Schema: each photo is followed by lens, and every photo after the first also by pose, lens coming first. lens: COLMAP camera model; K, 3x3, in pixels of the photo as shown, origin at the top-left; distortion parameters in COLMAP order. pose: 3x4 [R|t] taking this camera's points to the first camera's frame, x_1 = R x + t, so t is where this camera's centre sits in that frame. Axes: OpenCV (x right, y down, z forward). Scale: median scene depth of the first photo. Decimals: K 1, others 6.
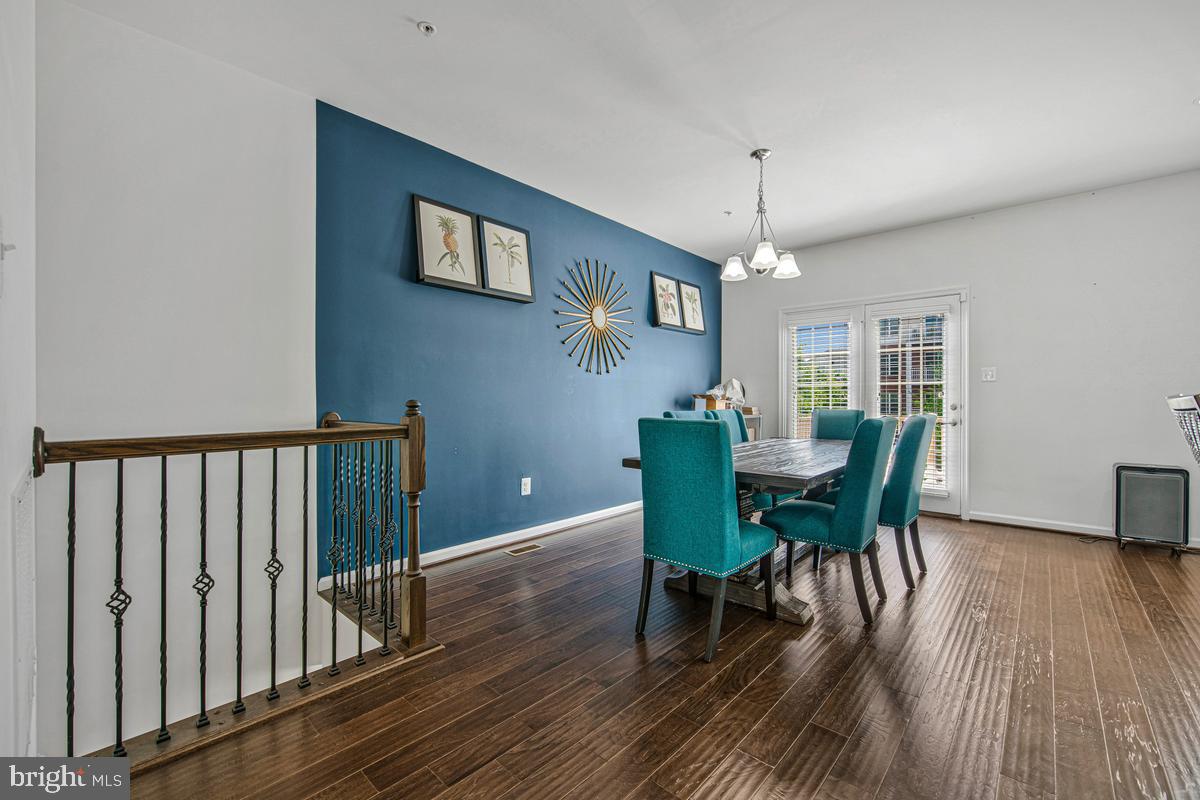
lens RADIAL K [[494.4, 0, 606.7], [0, 494.4, 397.9], [0, 0, 1]] dist [-0.008748, -0.001054]
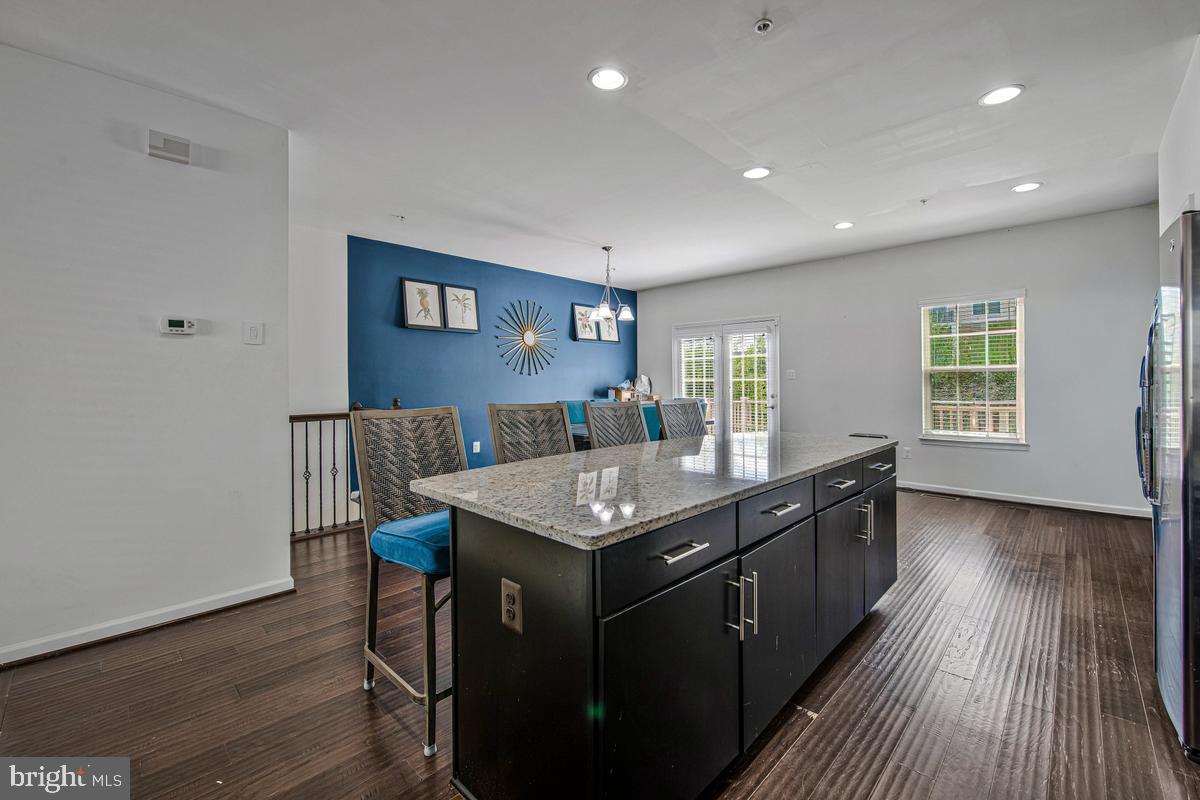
lens RADIAL K [[494.4, 0, 614.0], [0, 494.4, 385.7], [0, 0, 1]] dist [-0.008748, -0.001054]
pose [[0.999740, -0.003124, -0.022572, 0.326069], [0.003379, 0.999930, 0.011304, -0.038277], [0.022536, -0.011377, 0.999681, -0.603071]]
